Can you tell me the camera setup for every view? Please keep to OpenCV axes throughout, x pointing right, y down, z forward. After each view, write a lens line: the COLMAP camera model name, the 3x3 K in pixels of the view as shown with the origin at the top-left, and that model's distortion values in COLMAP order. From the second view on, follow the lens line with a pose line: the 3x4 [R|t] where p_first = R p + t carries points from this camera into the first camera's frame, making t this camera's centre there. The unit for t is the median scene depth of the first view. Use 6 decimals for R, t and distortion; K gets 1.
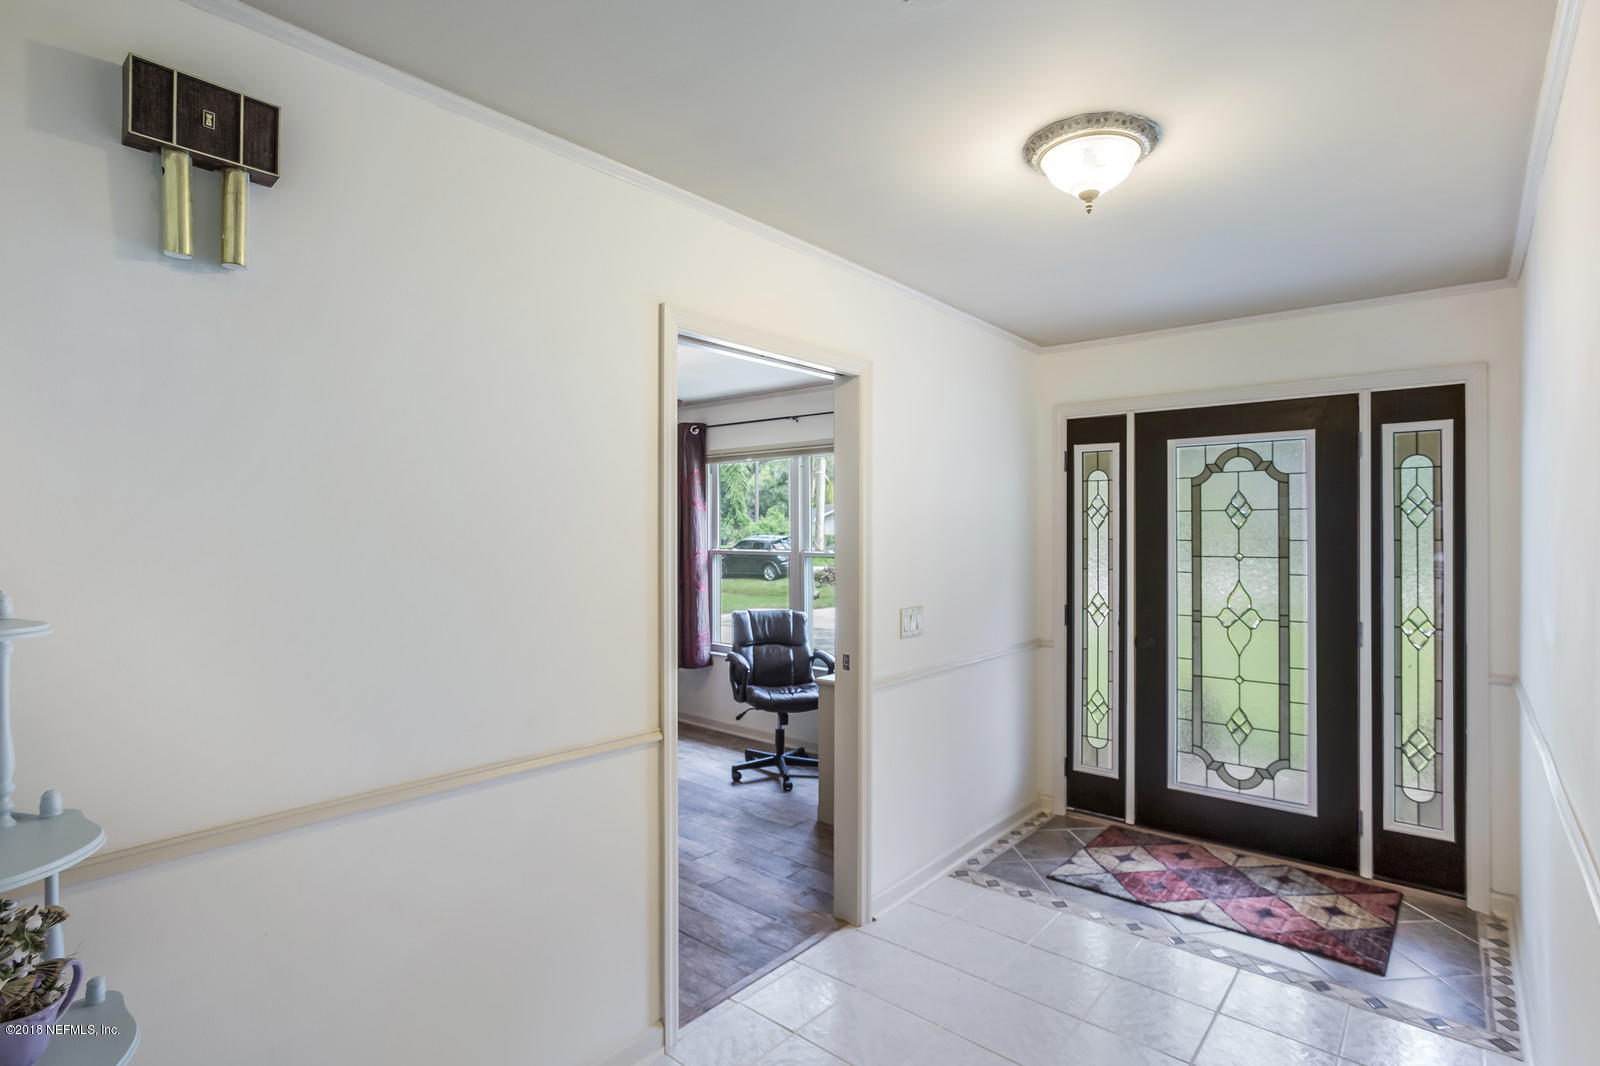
lens RADIAL K [[782.1, 0, 800.0], [0, 782.1, 533.0], [0, 0, 1]] dist [0.000564, 0.000237]
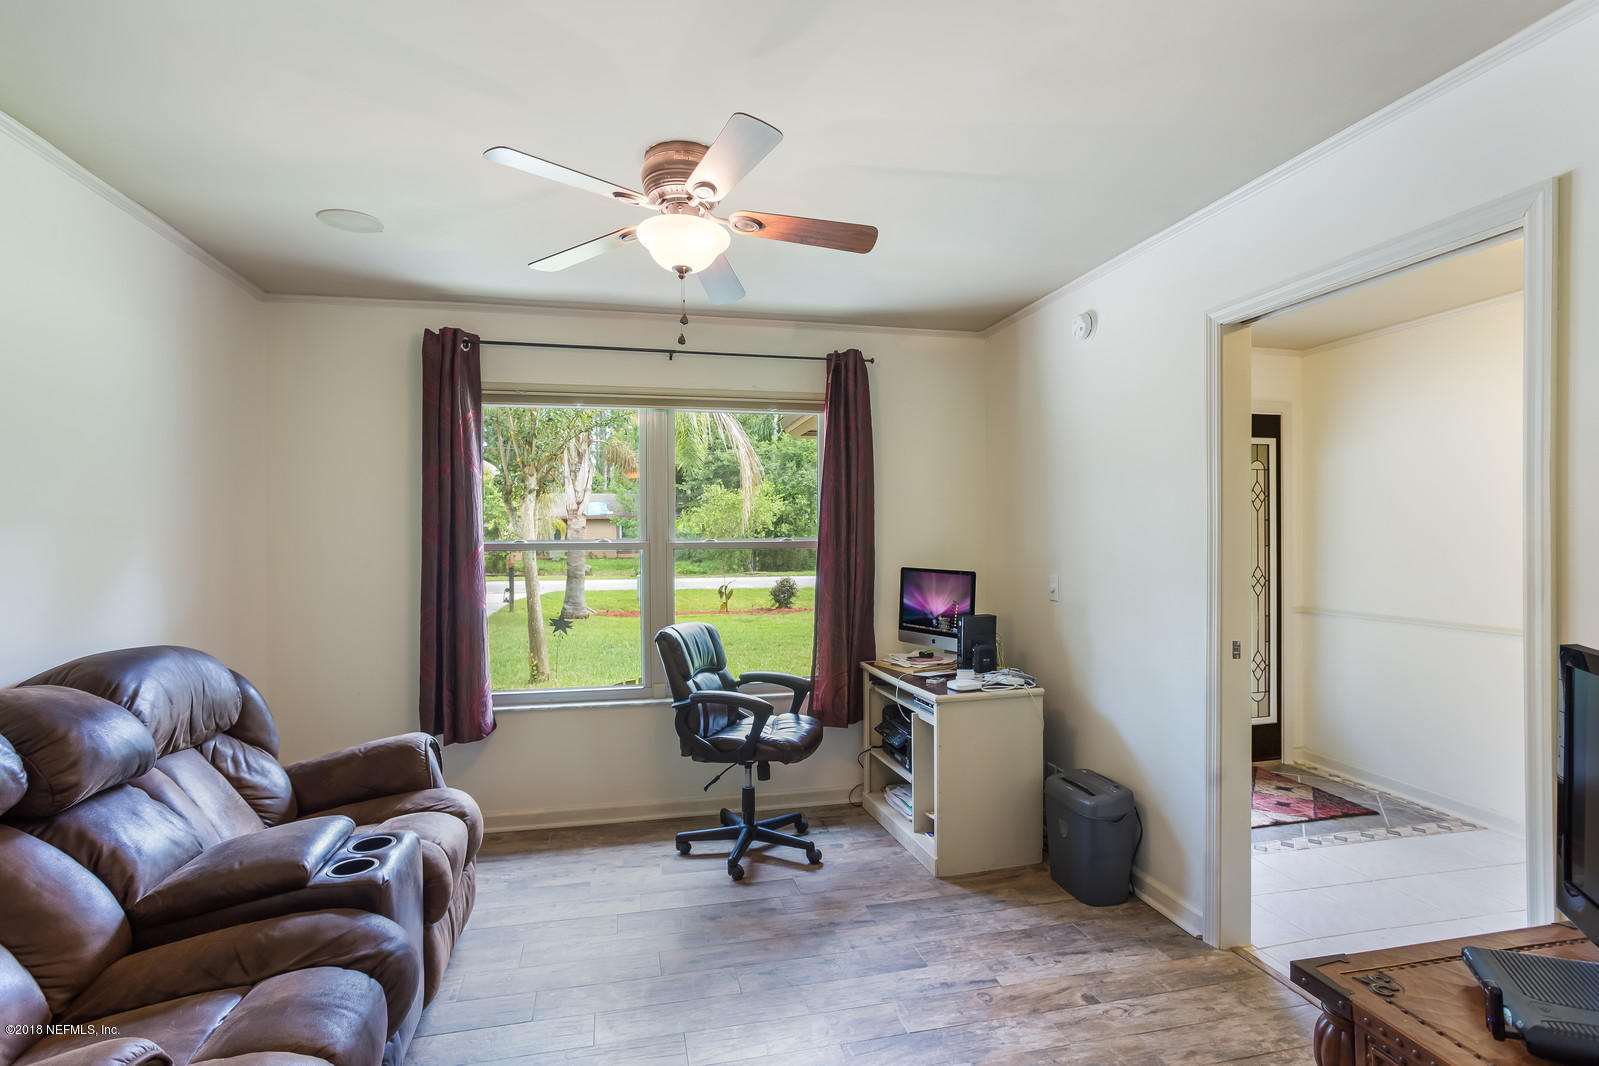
lens RADIAL K [[811.2, 0, 799.5], [0, 811.2, 533.0], [0, 0, 1]] dist [-0.013203, -0.000067]
pose [[0.594363, -0.016438, 0.804029, -0.603493], [0.002758, 0.999827, 0.018402, 0.002573], [-0.804192, -0.008720, 0.594306, 0.531964]]
